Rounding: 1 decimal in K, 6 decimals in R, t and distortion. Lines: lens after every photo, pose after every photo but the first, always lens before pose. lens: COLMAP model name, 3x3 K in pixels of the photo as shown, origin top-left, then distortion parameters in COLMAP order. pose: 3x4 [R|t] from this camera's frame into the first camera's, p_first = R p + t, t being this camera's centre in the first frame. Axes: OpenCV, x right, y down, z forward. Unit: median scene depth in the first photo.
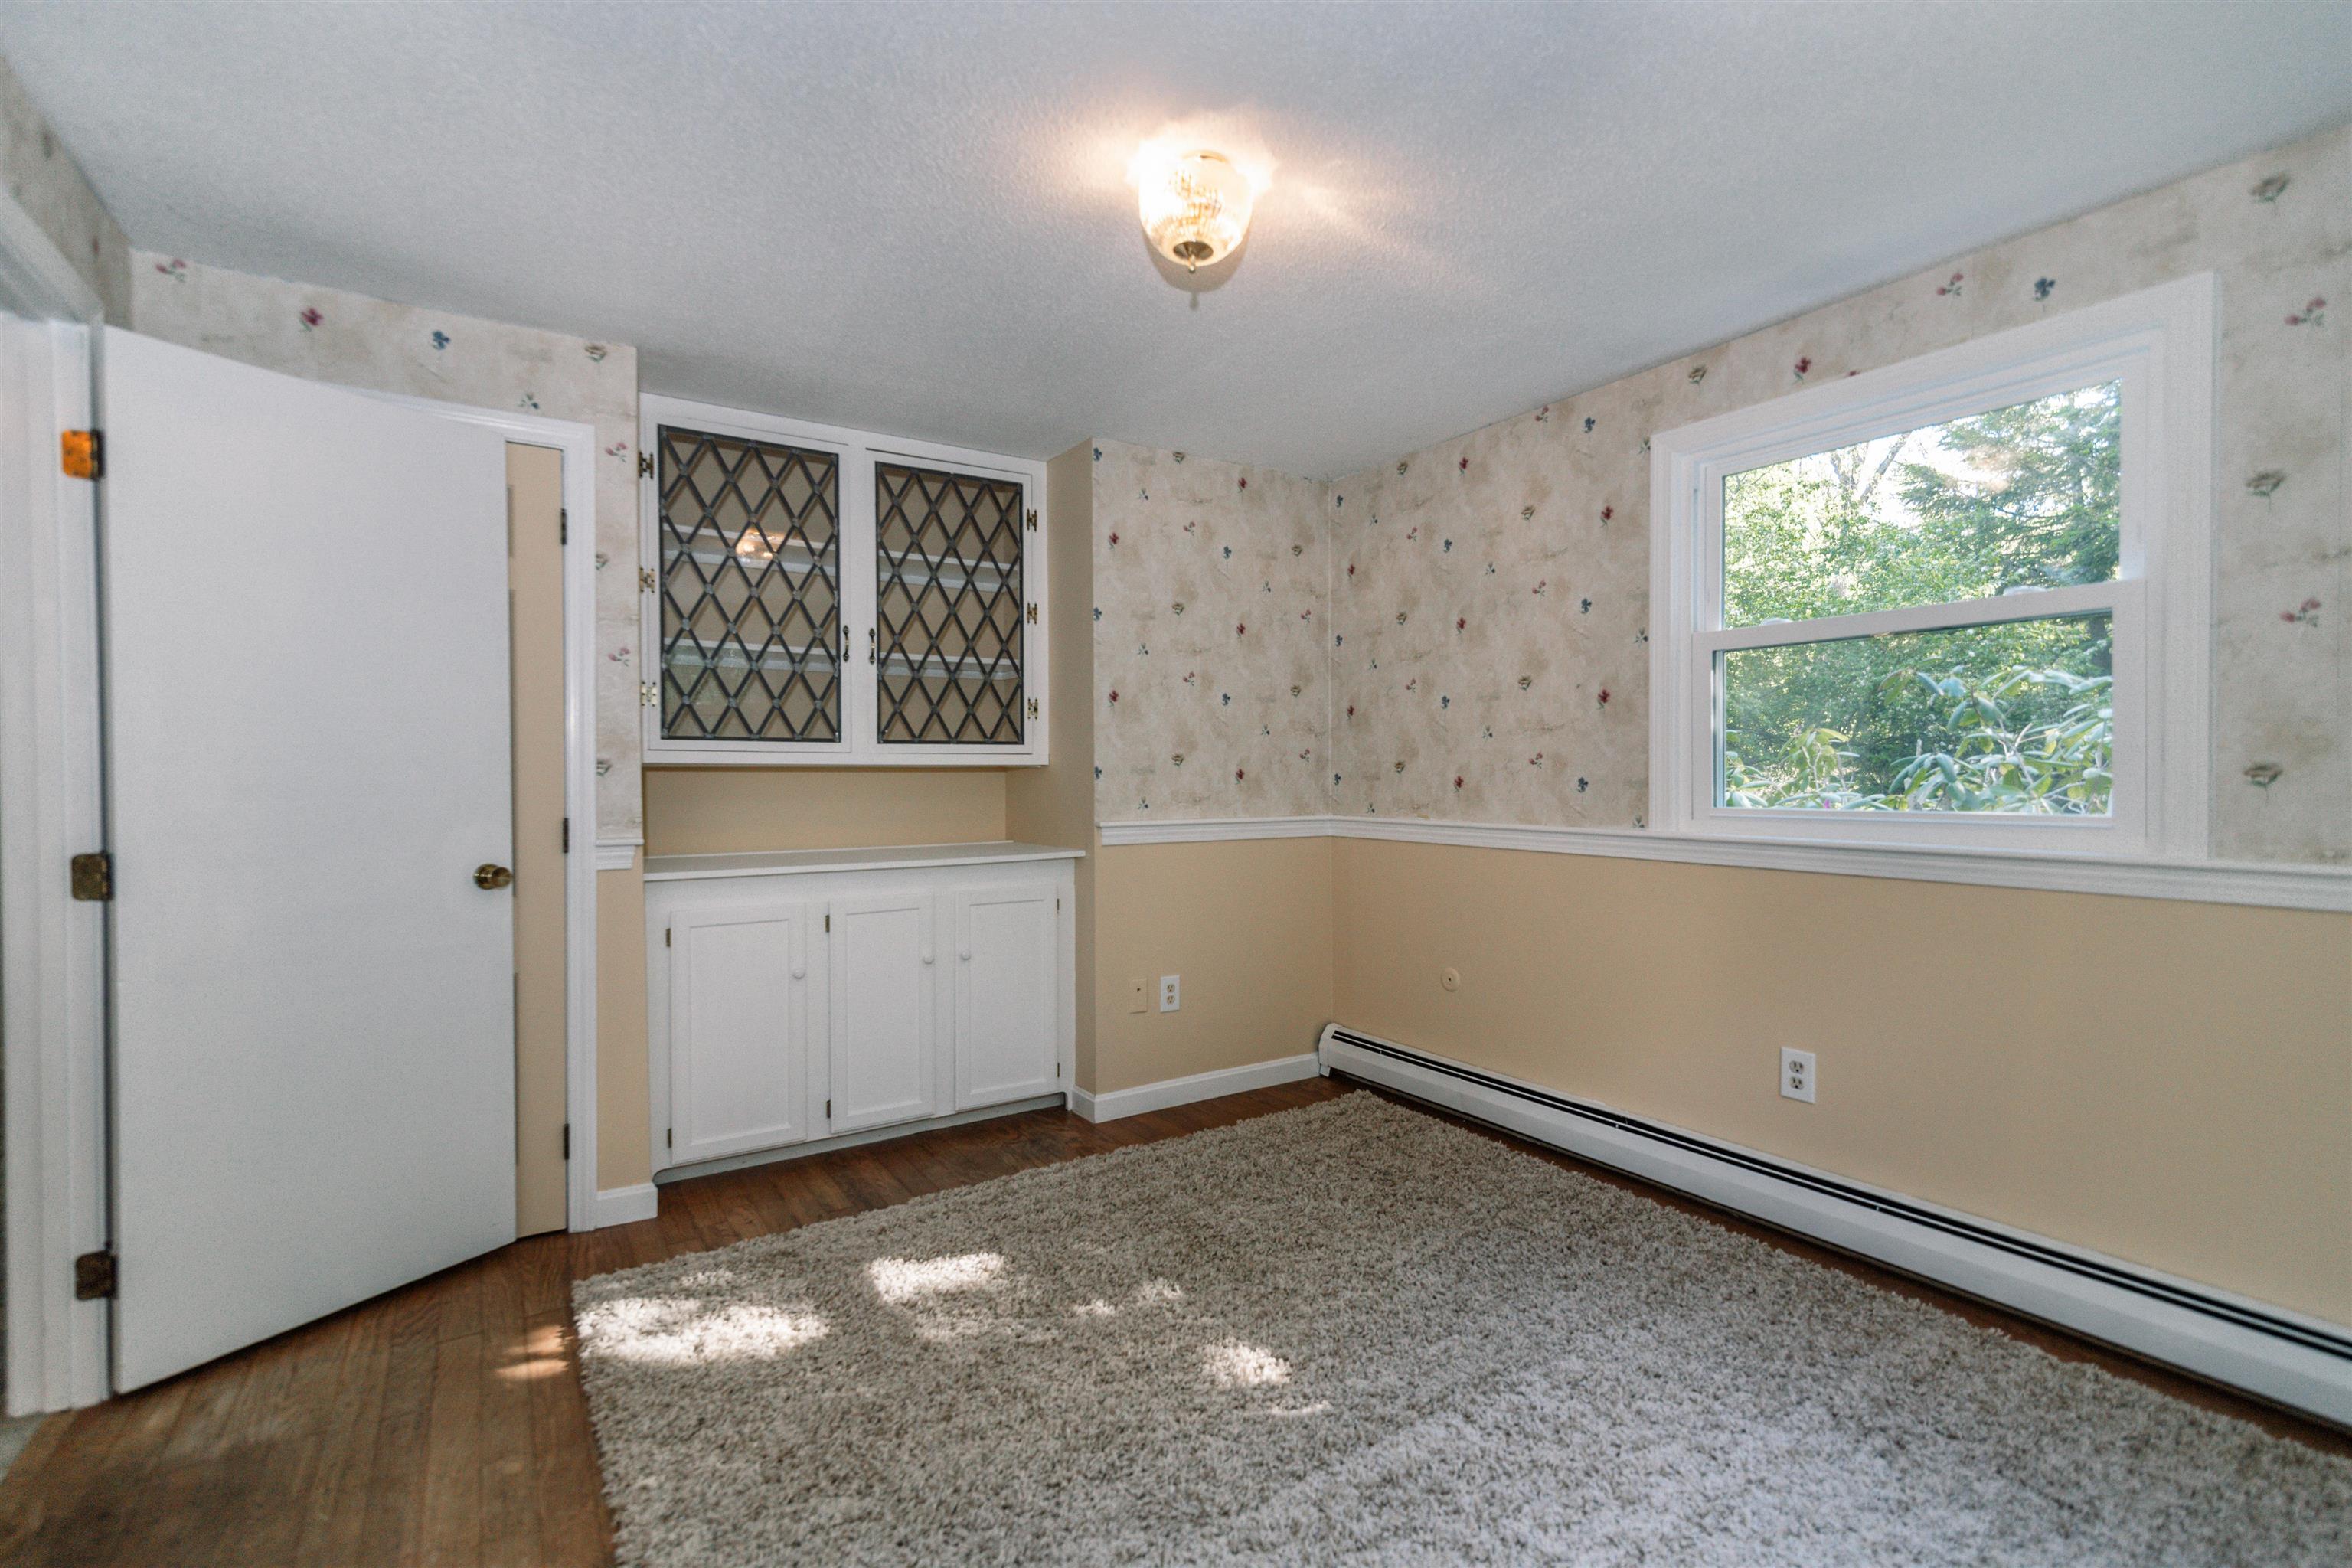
lens RADIAL K [[1081.8, 0, 1176.0], [0, 1081.8, 784.0], [0, 0, 1]] dist [0.001297, 0.000218]
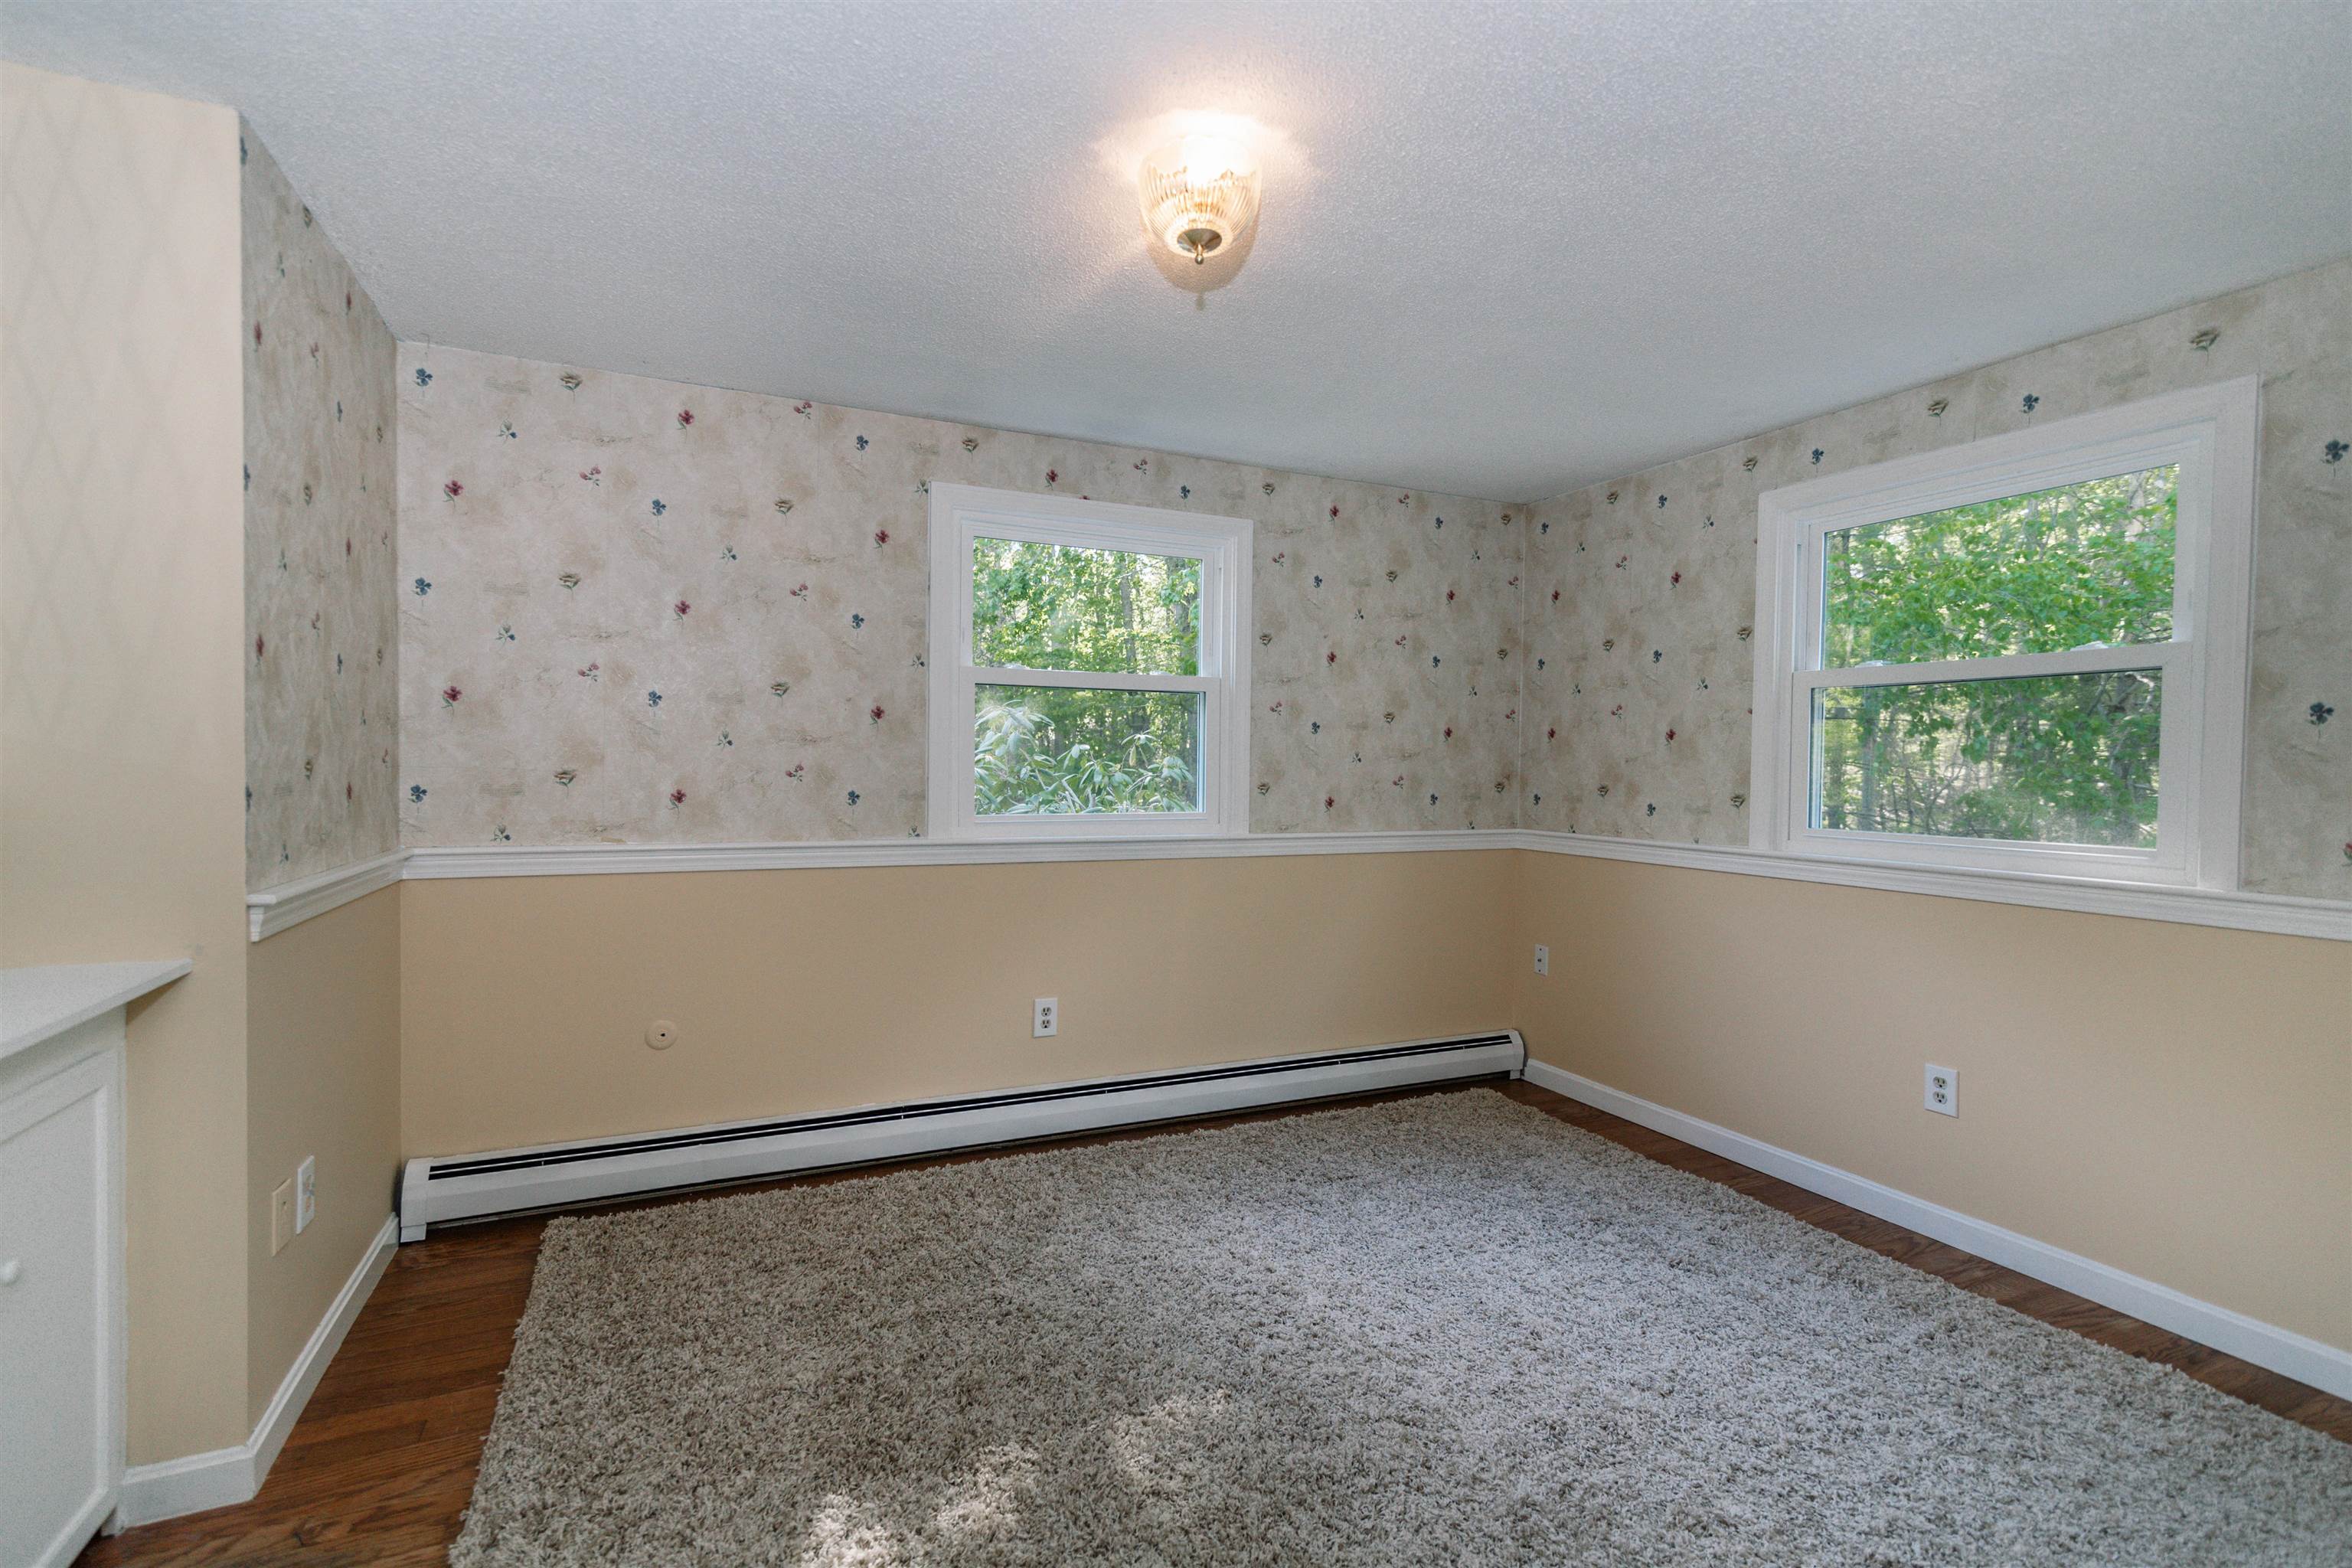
lens RADIAL K [[1055.3, 0, 1166.0], [0, 1055.3, 792.7], [0, 0, 1]] dist [0.015666, -0.000594]
pose [[0.127759, -0.014350, 0.991701, -0.598070], [0.000558, 0.999896, 0.014397, -0.019179], [-0.991805, -0.001286, 0.127754, 0.617350]]
